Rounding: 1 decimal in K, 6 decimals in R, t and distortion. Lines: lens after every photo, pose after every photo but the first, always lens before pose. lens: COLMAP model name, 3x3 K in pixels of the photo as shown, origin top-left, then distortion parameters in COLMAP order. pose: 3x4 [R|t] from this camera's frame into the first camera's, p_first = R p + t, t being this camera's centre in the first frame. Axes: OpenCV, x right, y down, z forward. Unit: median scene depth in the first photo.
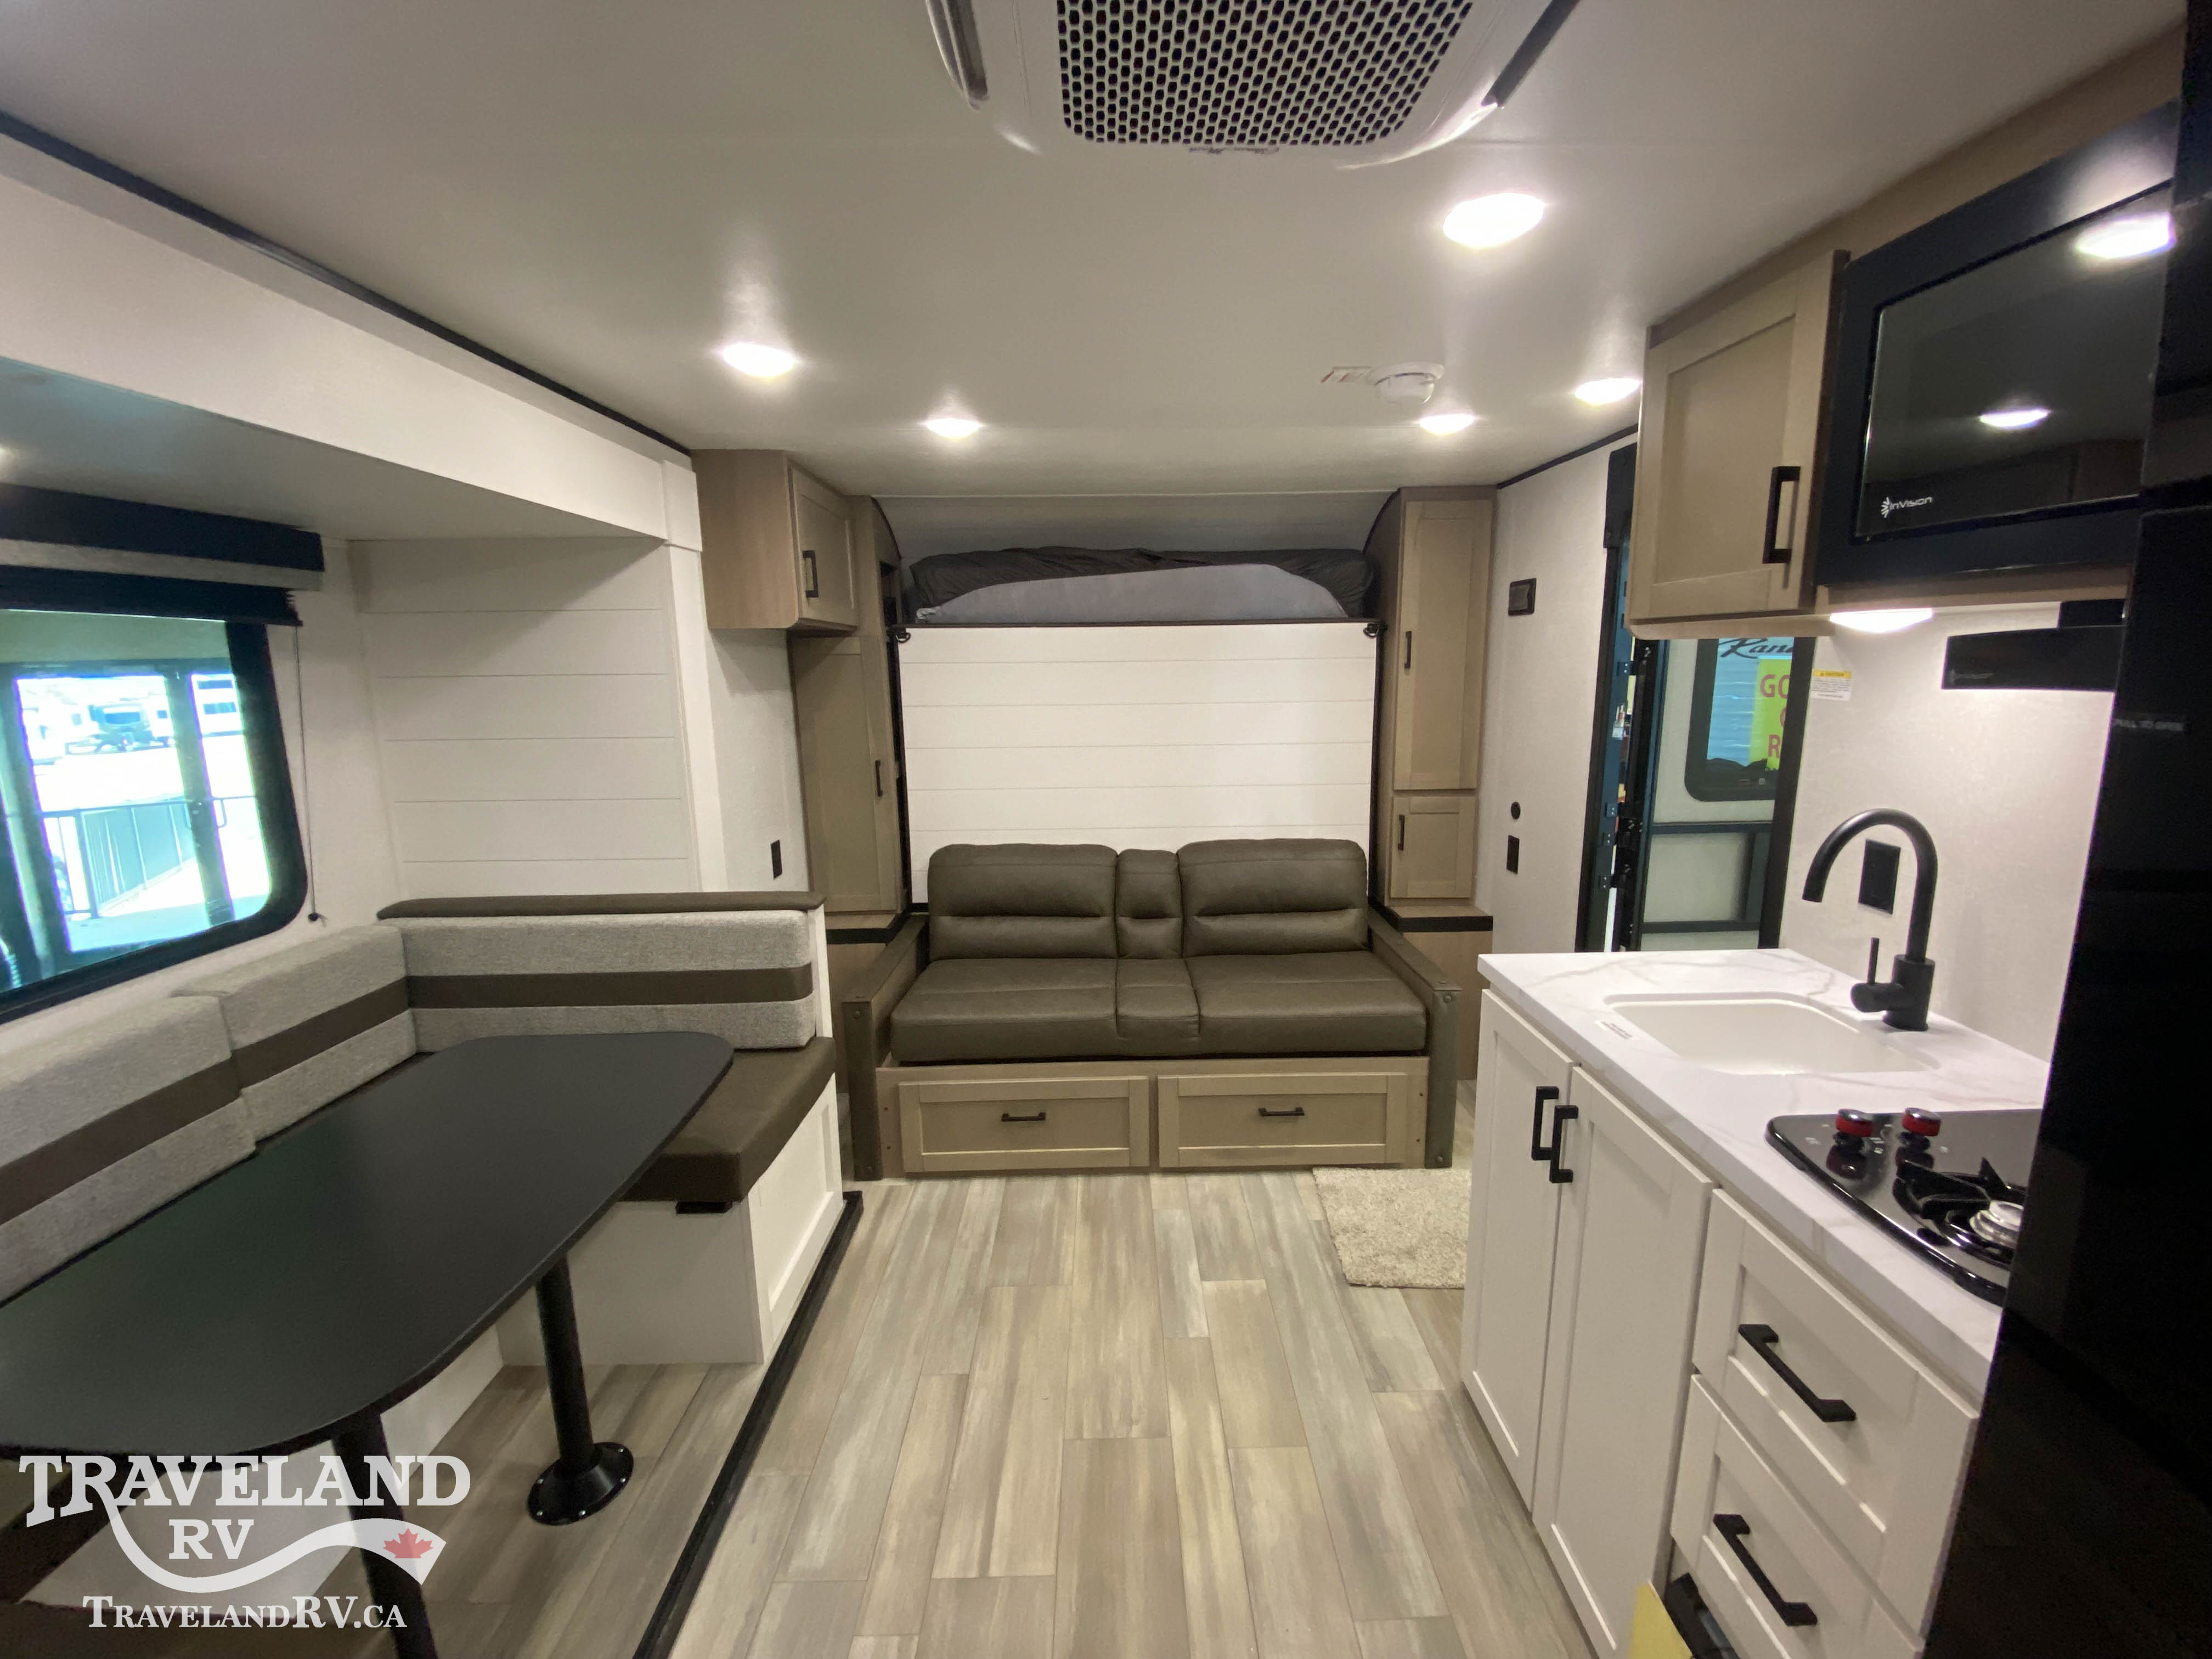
lens RADIAL K [[934.9, 0, 1101.8], [0, 934.9, 826.6], [0, 0, 1]] dist [0.000255, 0.000048]
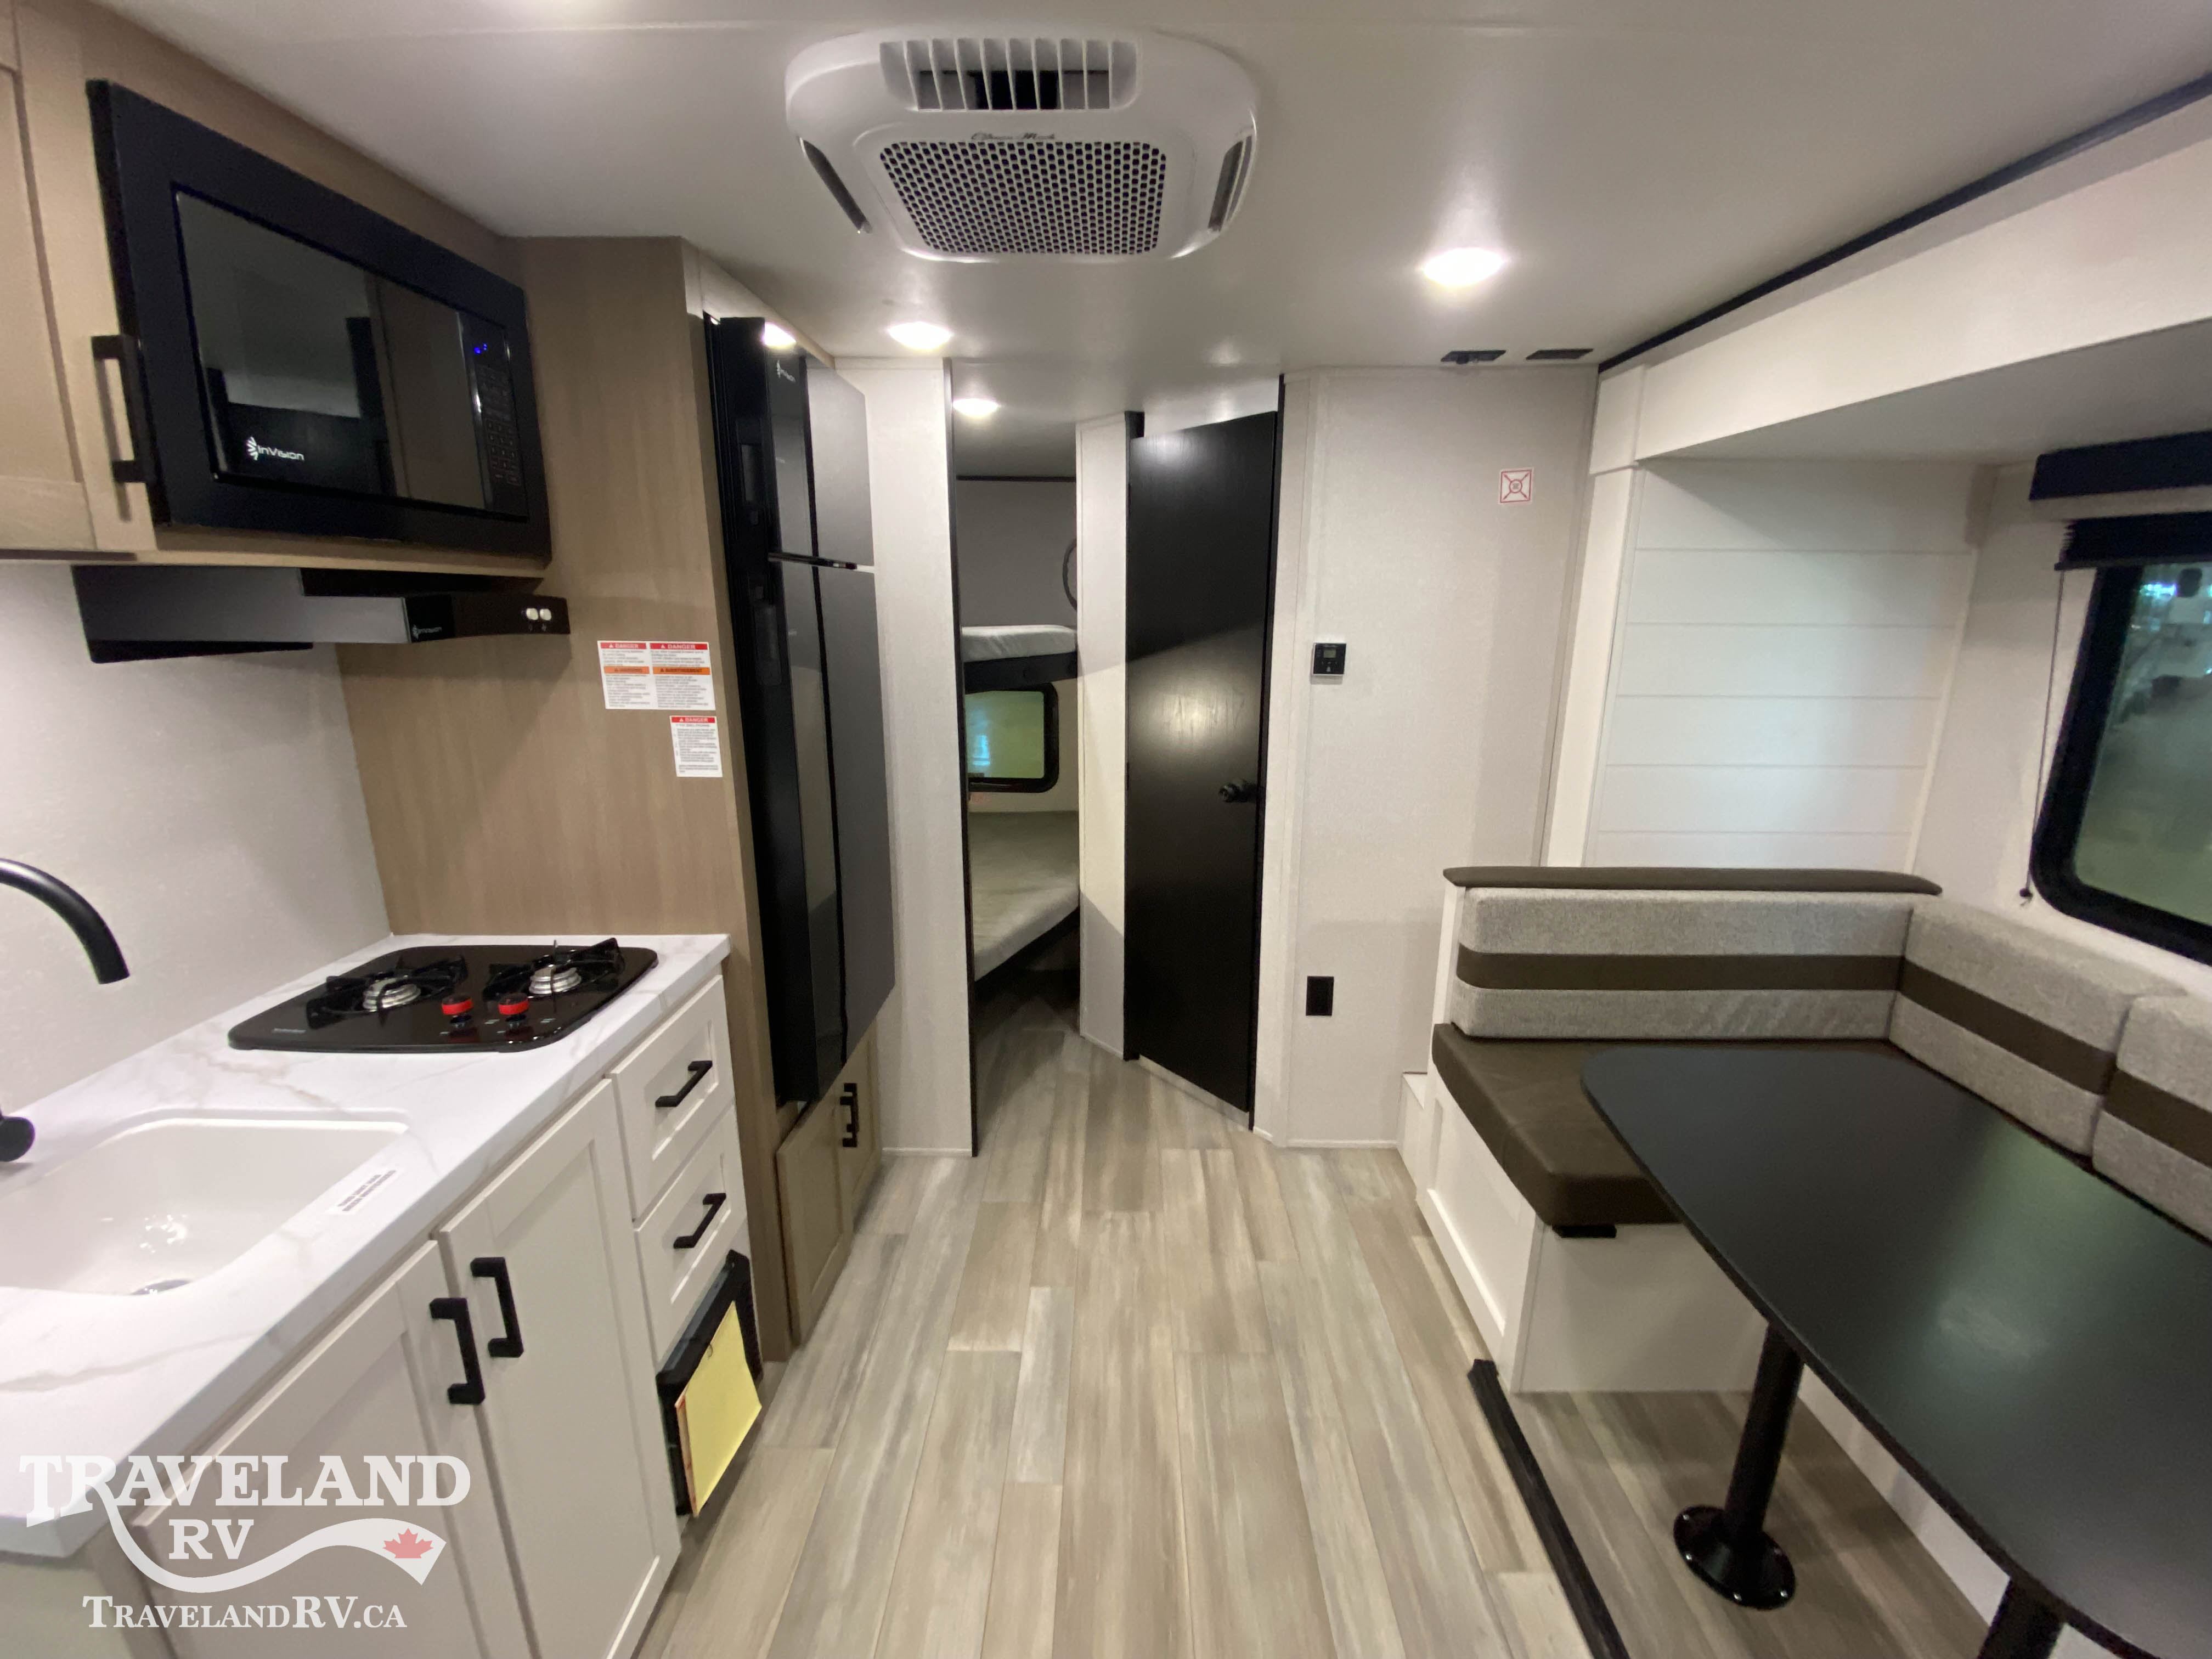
lens RADIAL K [[934.9, 0, 1101.8], [0, 934.9, 826.6], [0, 0, 1]] dist [0.000255, 0.000048]
pose [[-0.999847, 0.005002, 0.016751, 0.016263], [0.011468, 0.910881, 0.412510, -0.283960], [-0.013195, 0.412639, -0.910799, 1.487437]]
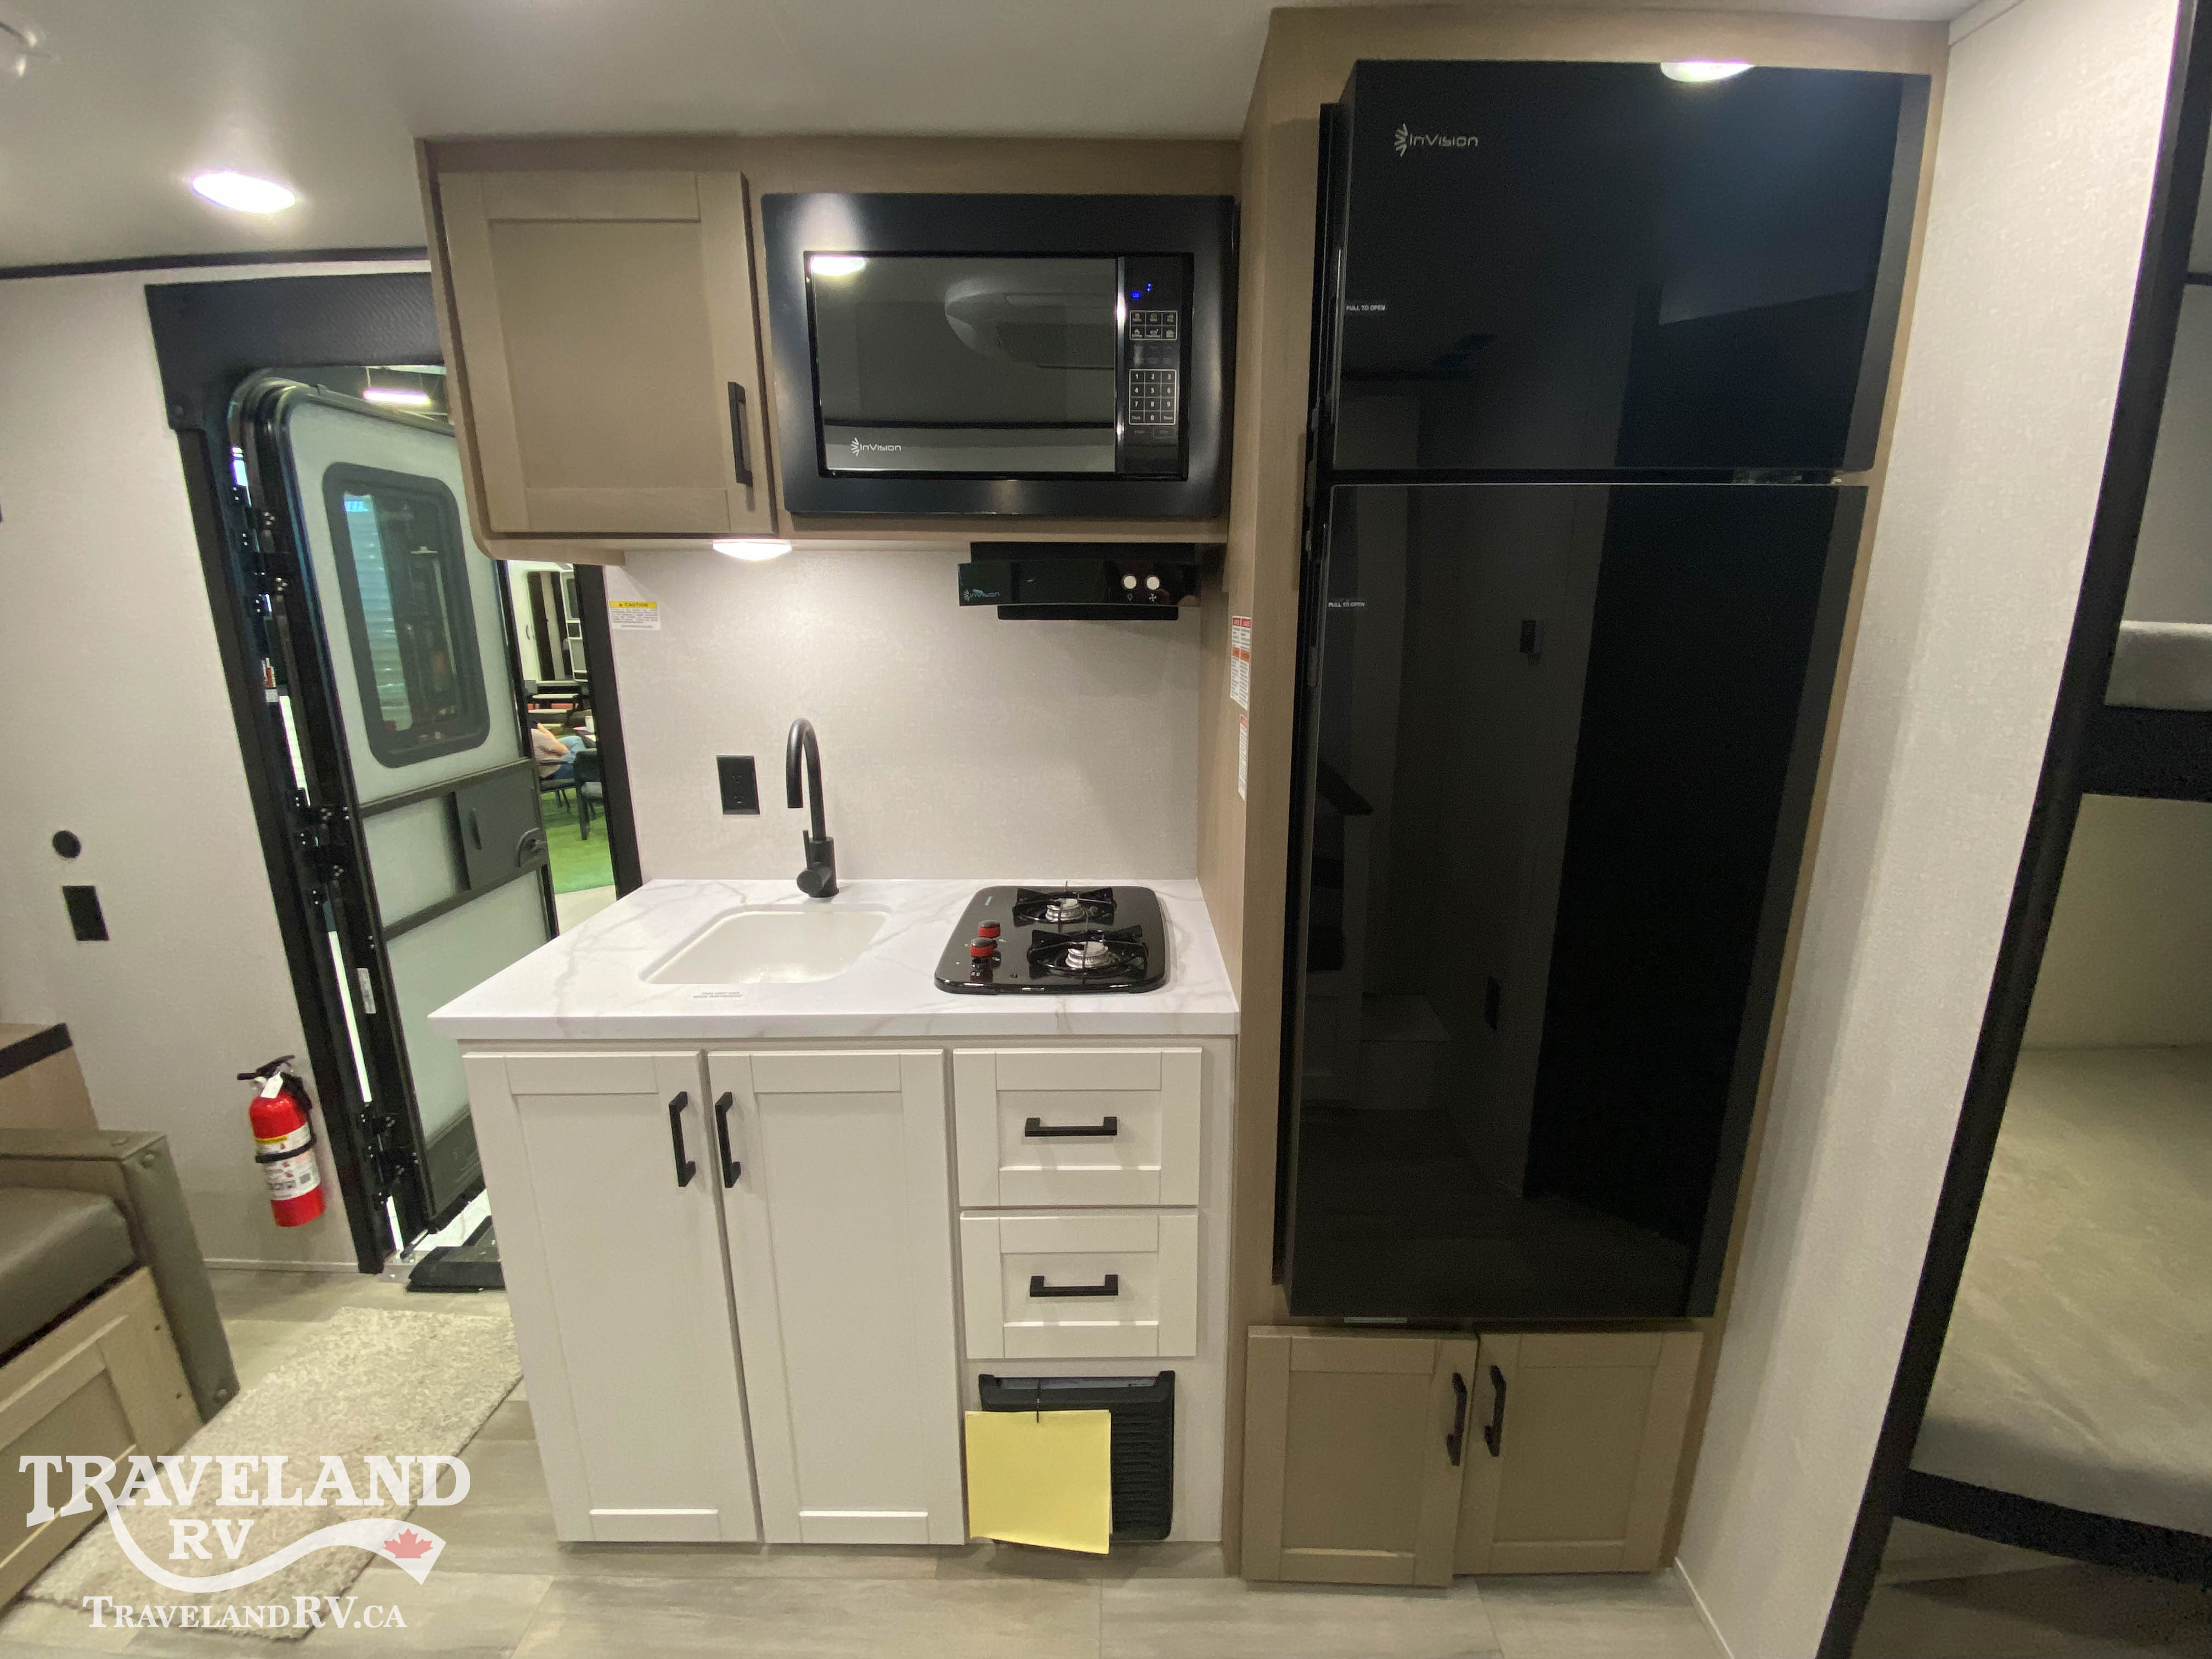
lens RADIAL K [[936.5, 0, 1137.3], [0, 936.5, 818.7], [0, 0, 1]] dist [0.022589, -0.017275]
pose [[-0.007198, -0.221964, 0.975028, -0.308504], [0.185612, 0.957813, 0.219415, -0.072495], [-0.982597, 0.182556, 0.034305, 0.535922]]
